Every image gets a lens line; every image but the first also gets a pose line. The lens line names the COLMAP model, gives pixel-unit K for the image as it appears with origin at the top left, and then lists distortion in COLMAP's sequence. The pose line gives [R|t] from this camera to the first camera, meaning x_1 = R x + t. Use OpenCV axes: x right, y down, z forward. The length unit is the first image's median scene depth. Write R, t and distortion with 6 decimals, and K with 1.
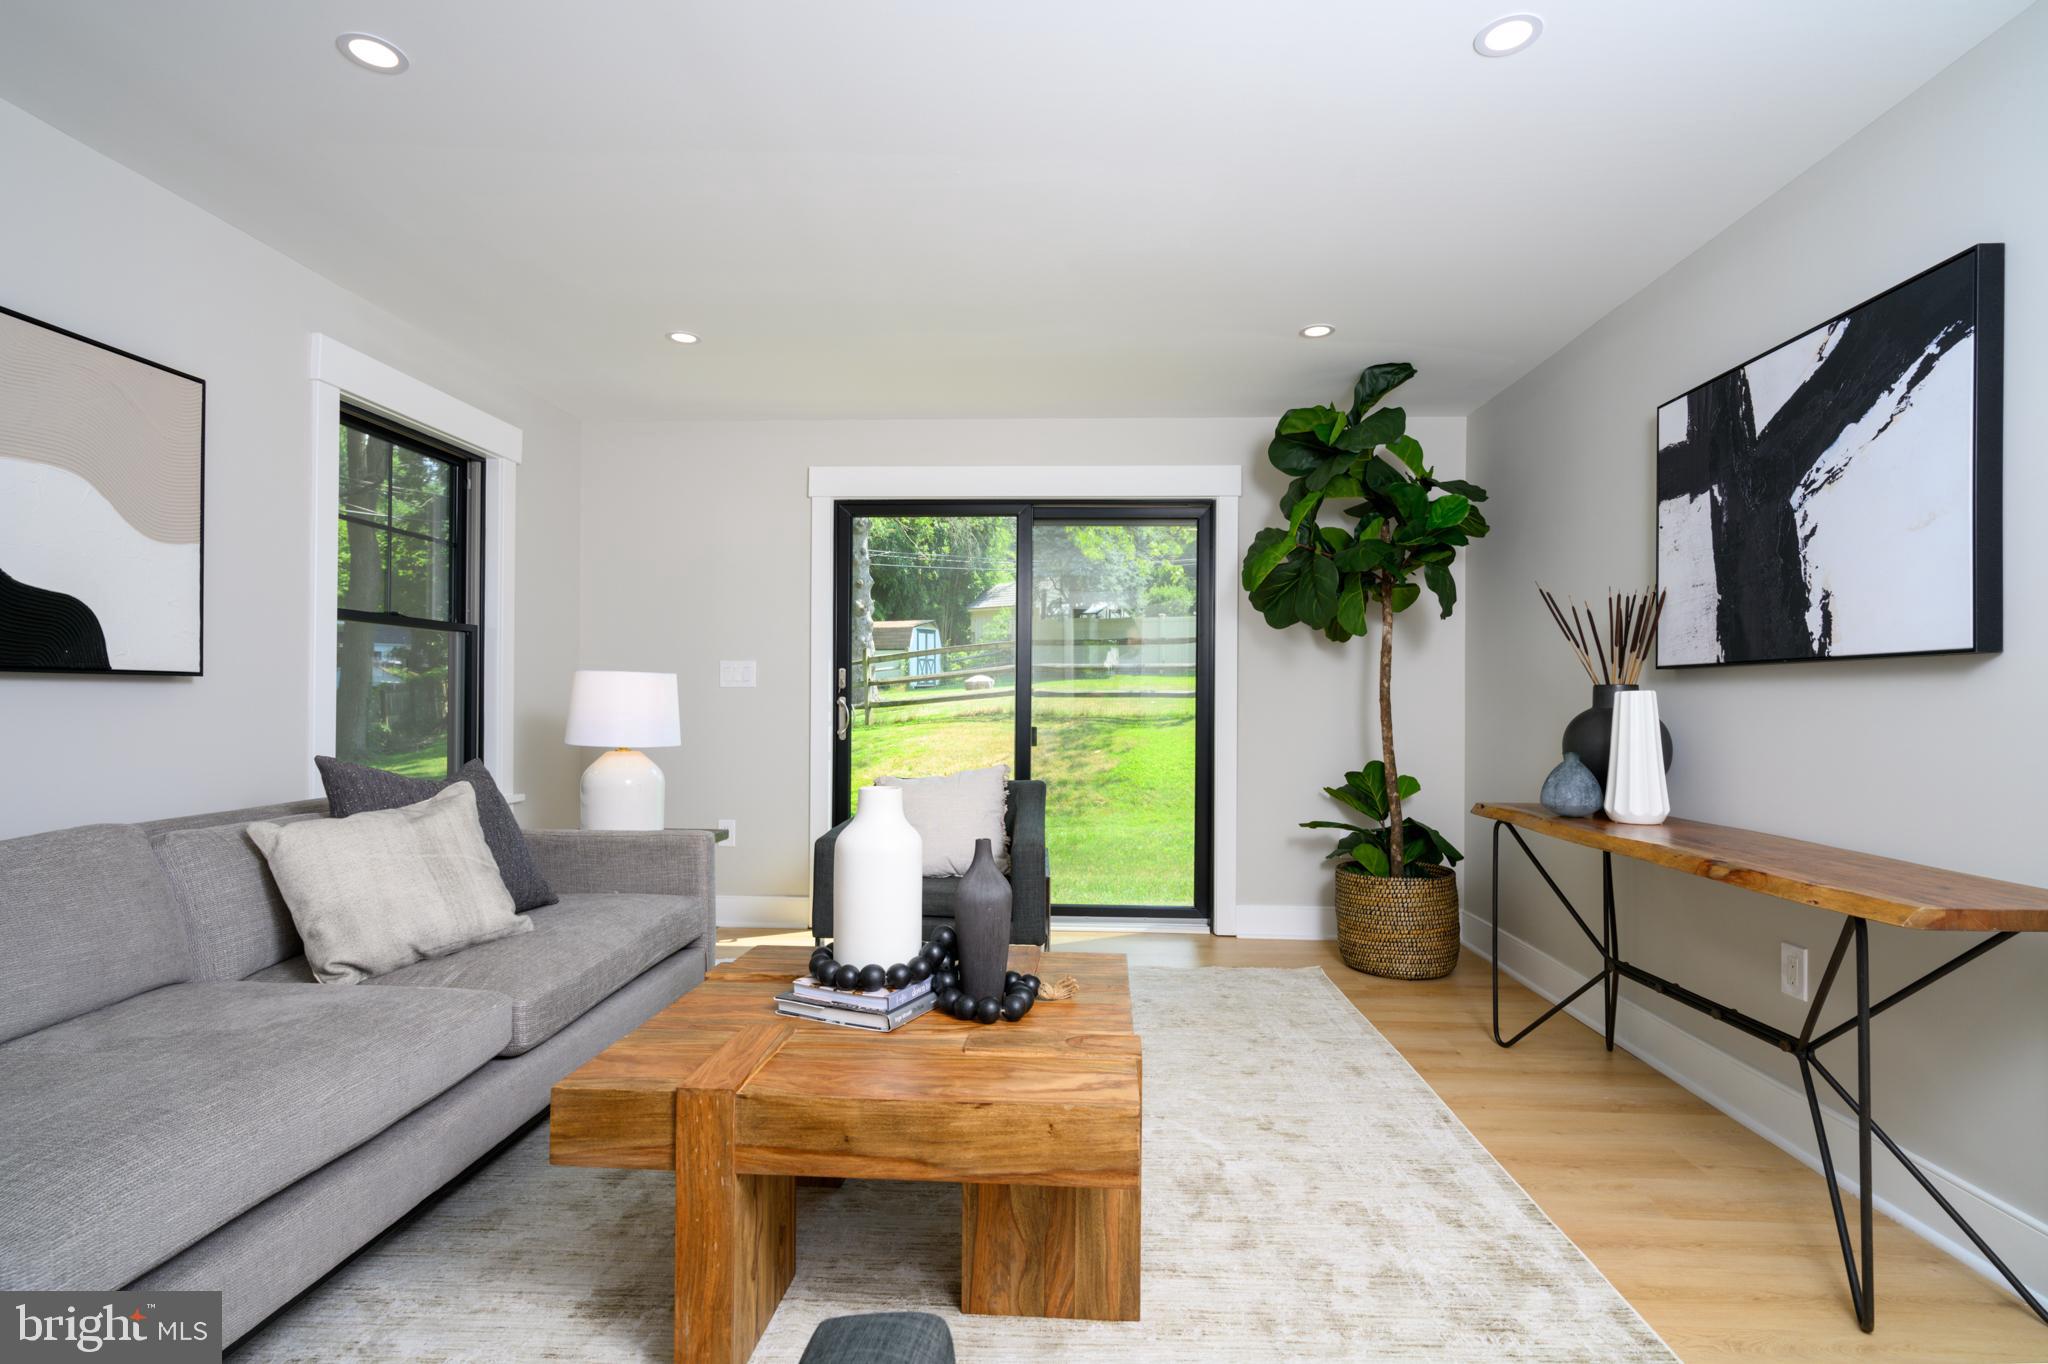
lens RADIAL K [[977.1, 0, 1029.9], [0, 977.1, 692.7], [0, 0, 1]] dist [-0.000057, 0.001624]
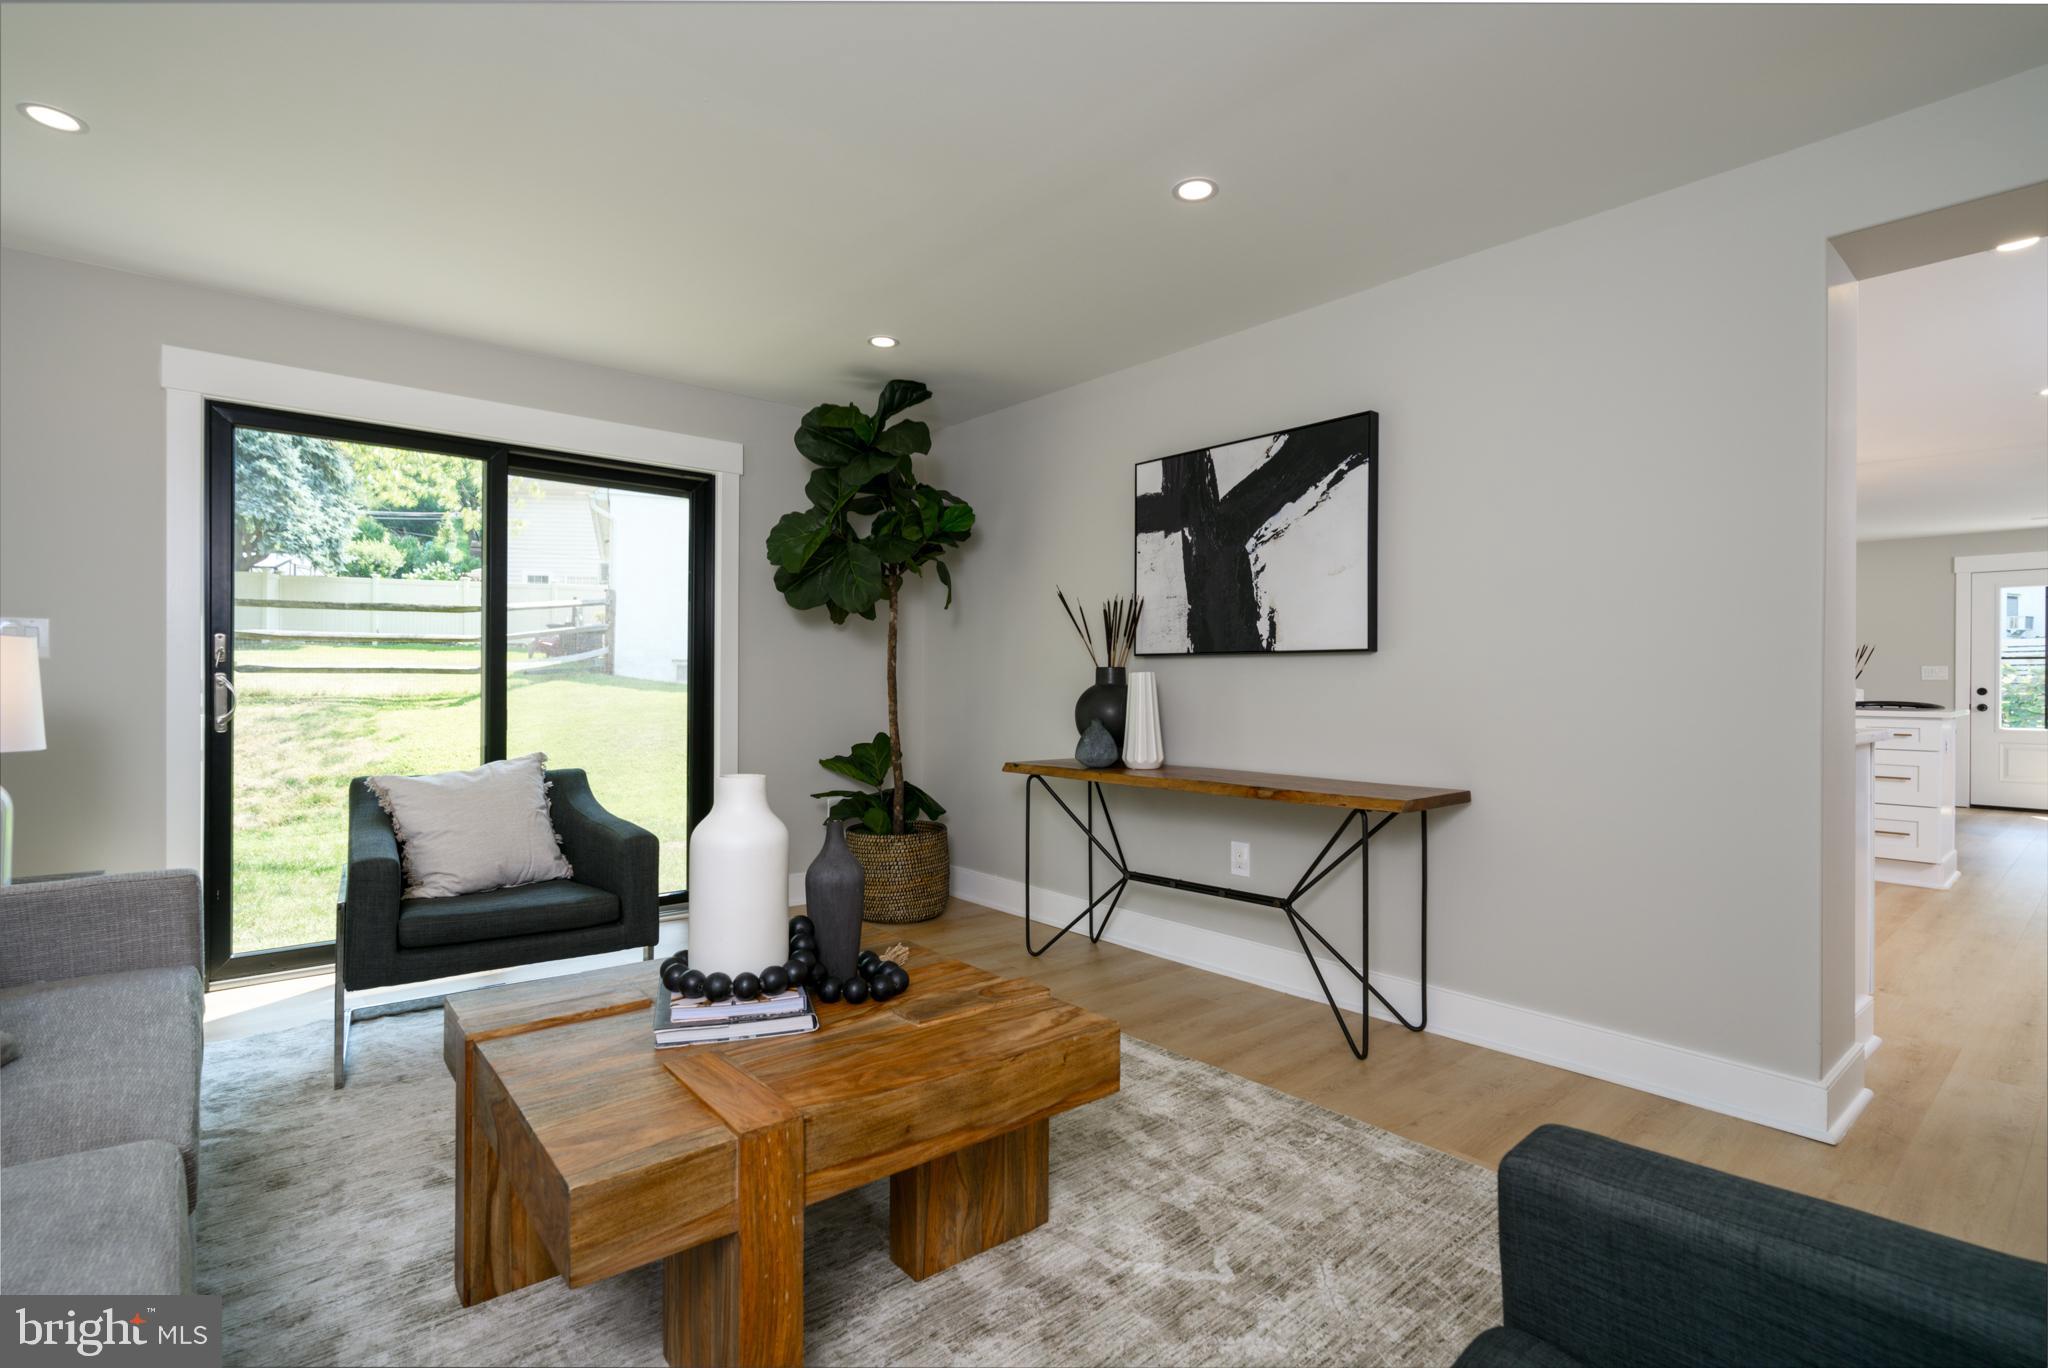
lens RADIAL K [[977.1, 0, 1010.0], [0, 977.1, 678.8], [0, 0, 1]] dist [-0.000057, 0.001624]
pose [[0.733277, -0.000530, 0.679930, -0.512792], [-0.006103, 0.999954, 0.007361, -0.001424], [-0.679903, -0.009547, 0.733240, 0.143226]]
